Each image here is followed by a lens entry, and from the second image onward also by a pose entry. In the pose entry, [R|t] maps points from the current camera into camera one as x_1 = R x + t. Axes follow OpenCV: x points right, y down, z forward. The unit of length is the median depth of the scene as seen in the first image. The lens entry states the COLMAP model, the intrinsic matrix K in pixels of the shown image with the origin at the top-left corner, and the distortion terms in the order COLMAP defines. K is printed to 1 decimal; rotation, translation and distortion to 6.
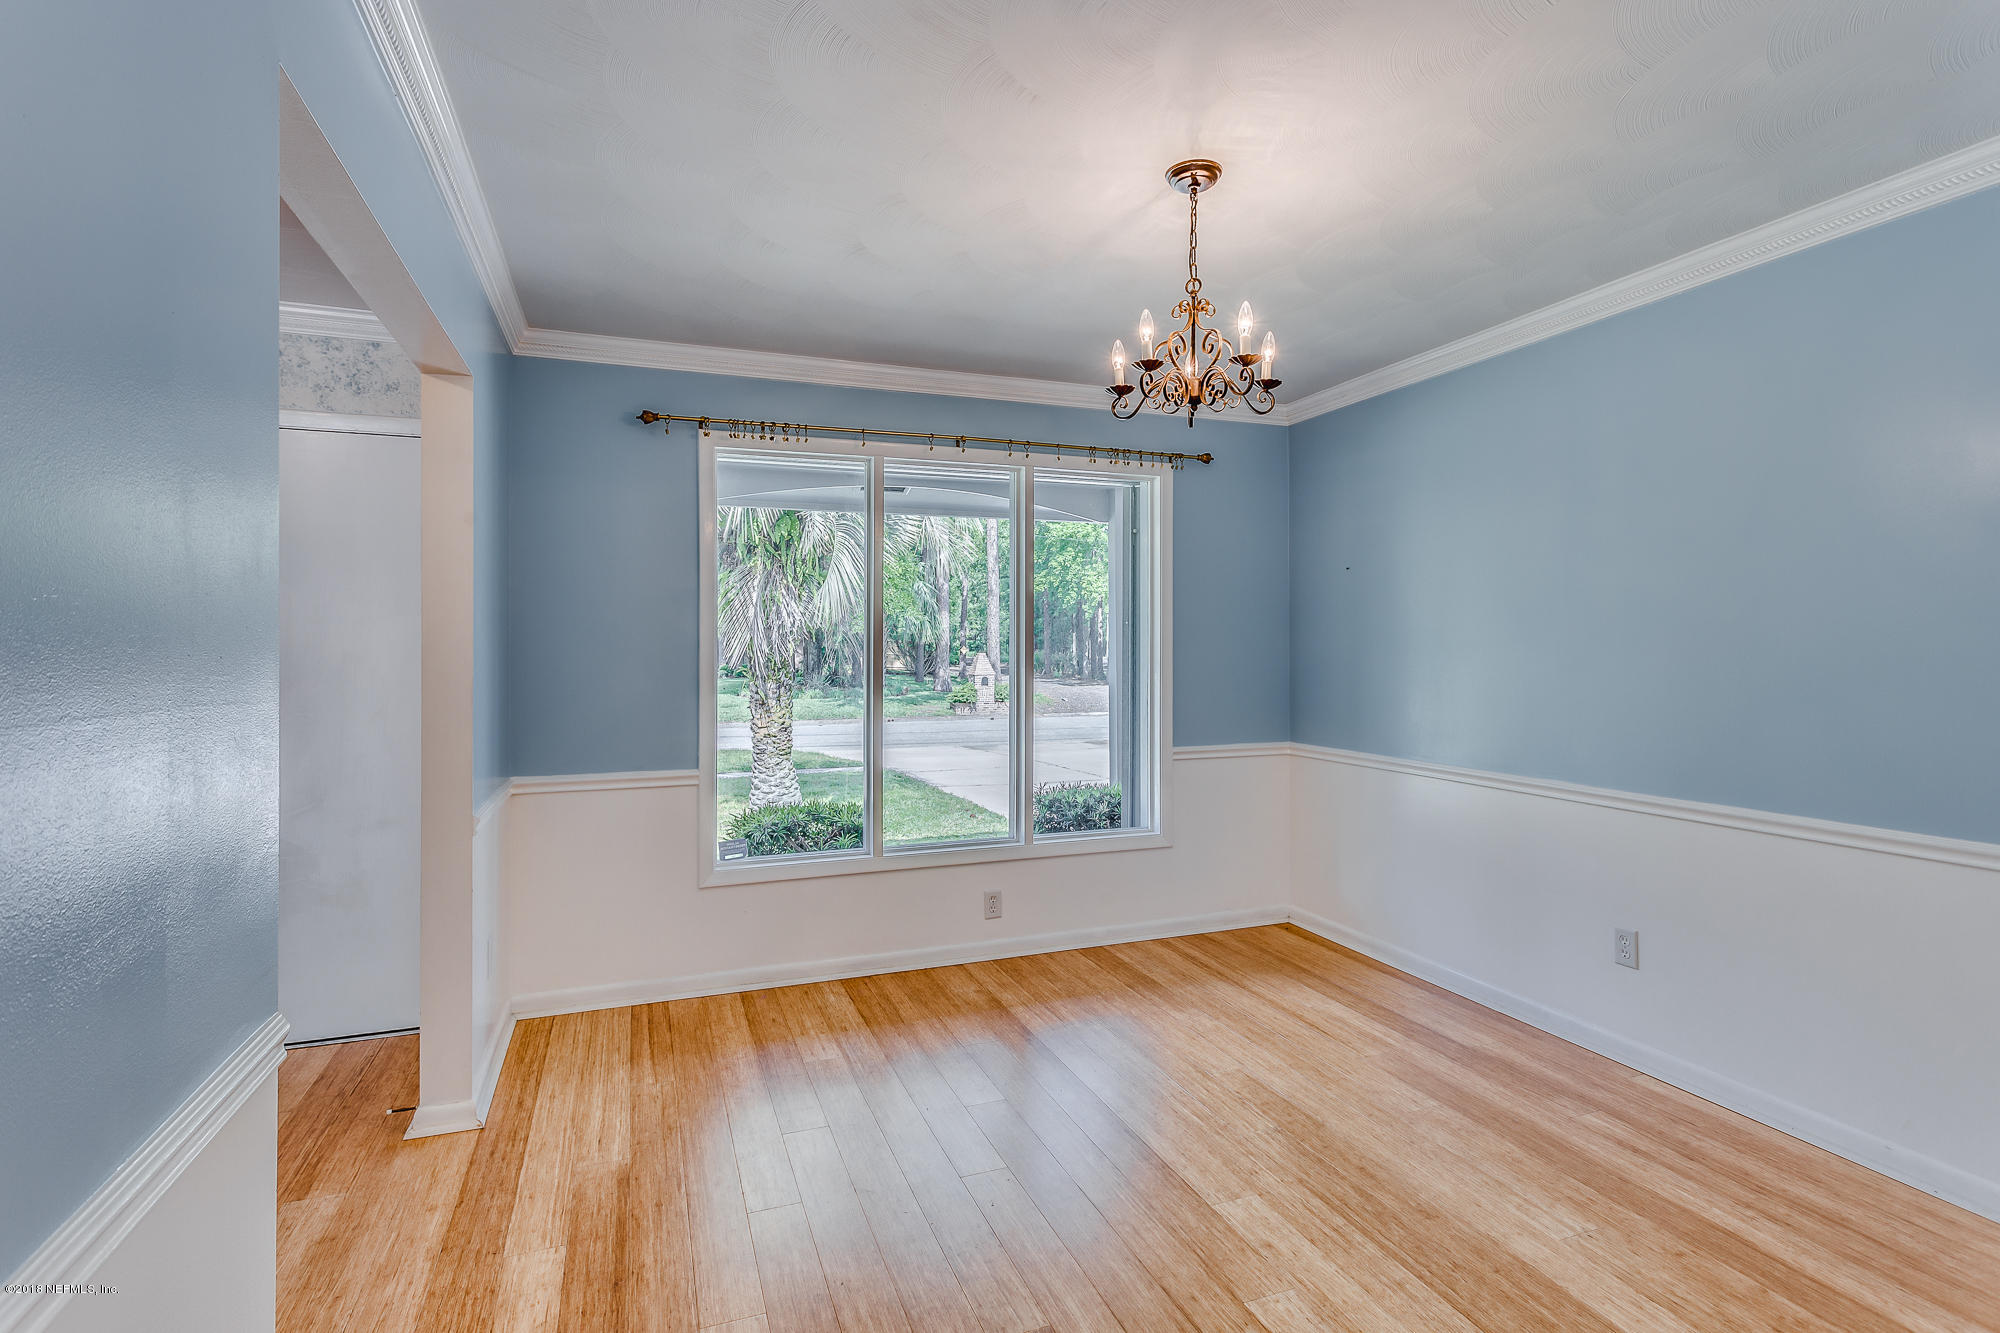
lens RADIAL K [[955.2, 0, 1000.0], [0, 955.2, 666.5], [0, 0, 1]] dist [0.001091, -0.000235]
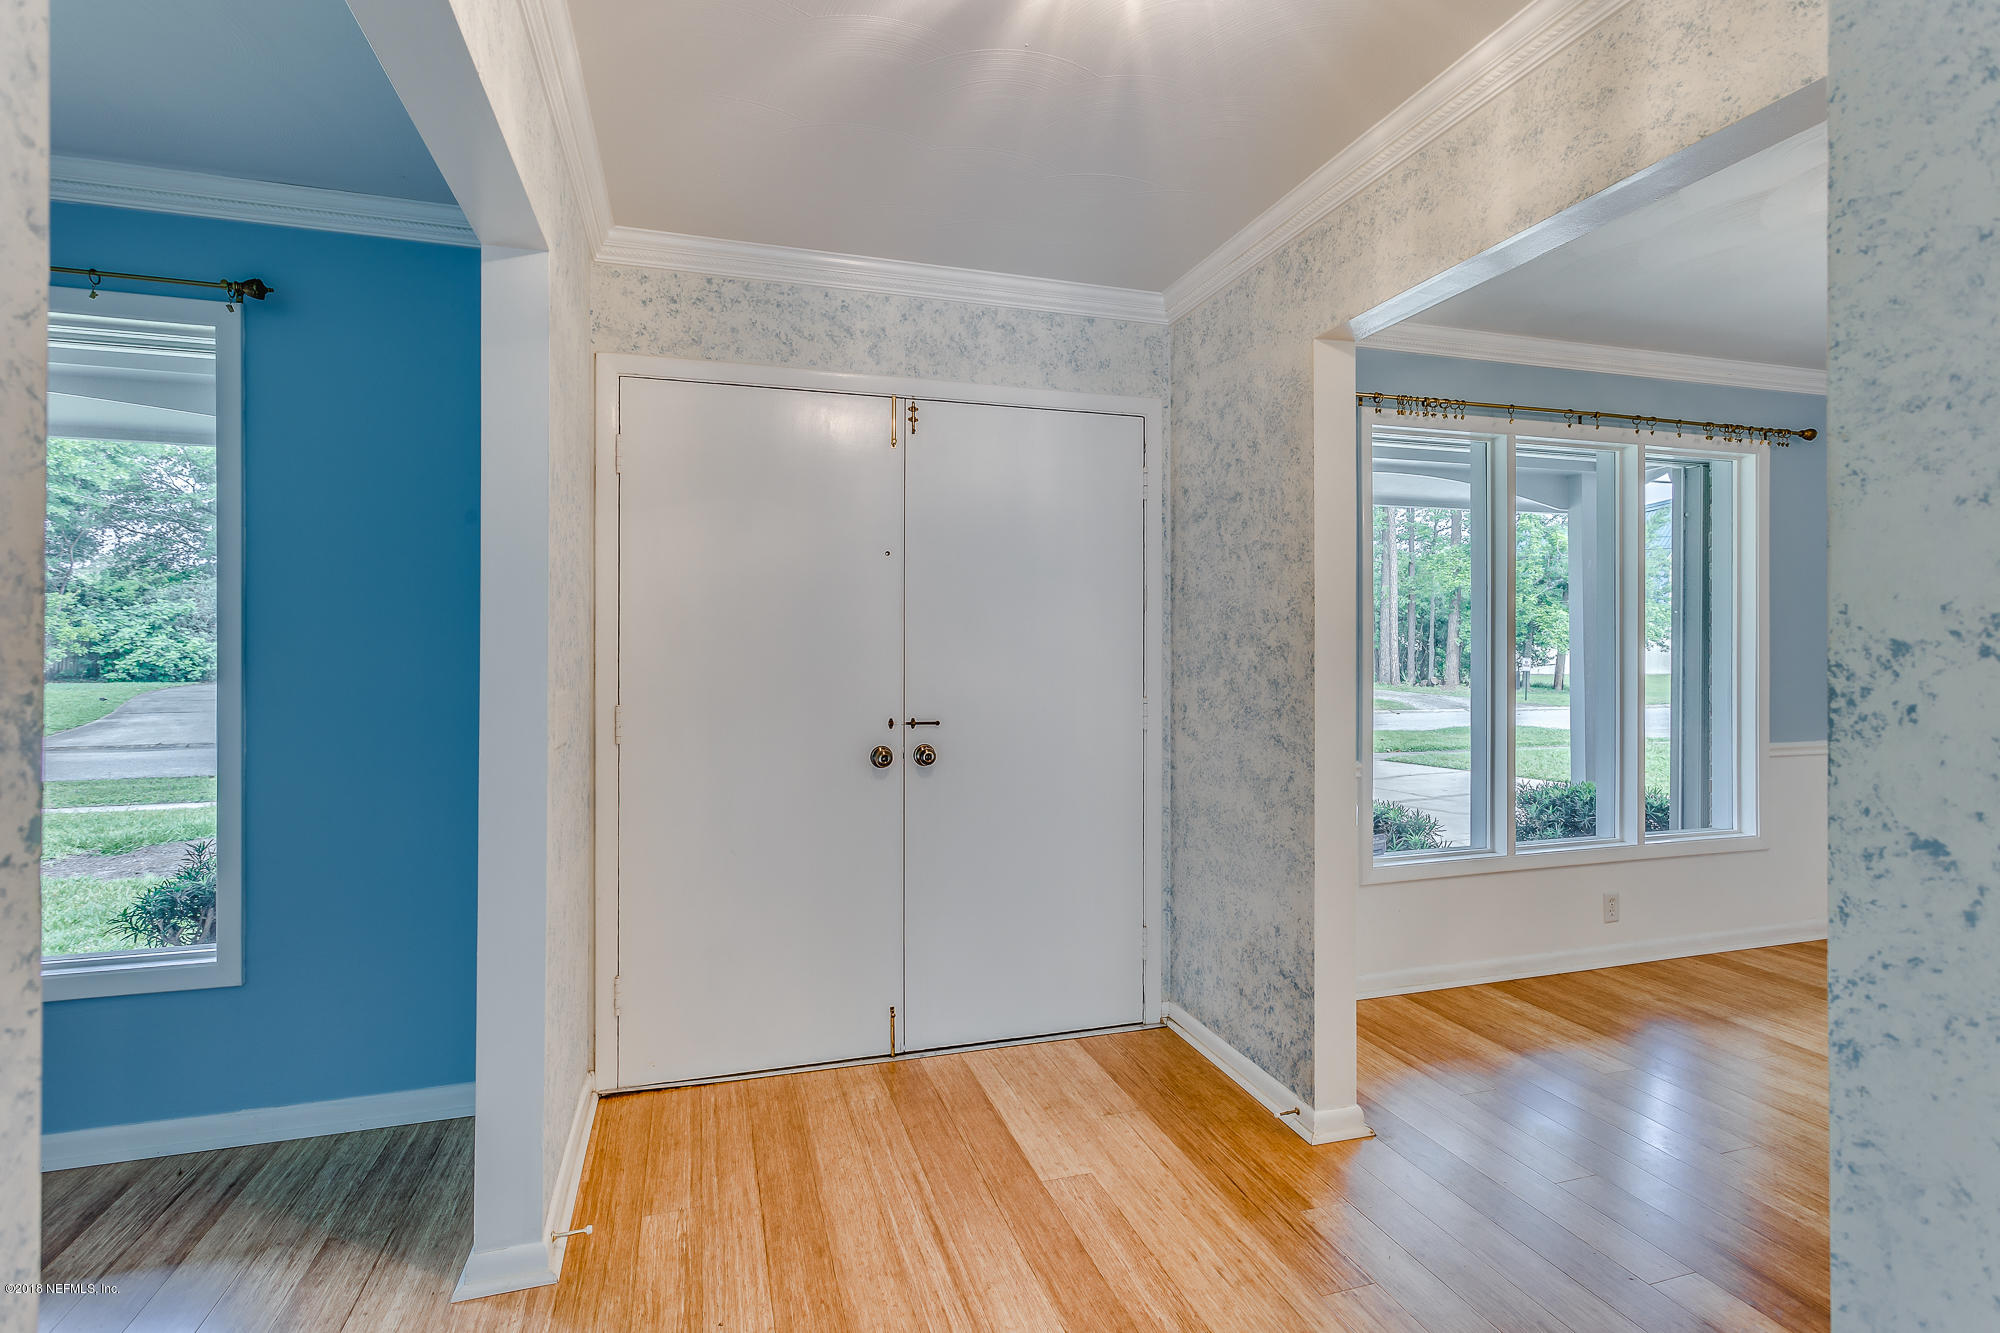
lens RADIAL K [[955.2, 0, 1000.0], [0, 955.2, 666.5], [0, 0, 1]] dist [0.001091, -0.000235]
pose [[0.998237, 0.003191, -0.059265, -0.621770], [-0.003070, 0.999993, 0.002140, 0.011798], [0.059272, -0.001954, 0.998240, 0.022470]]
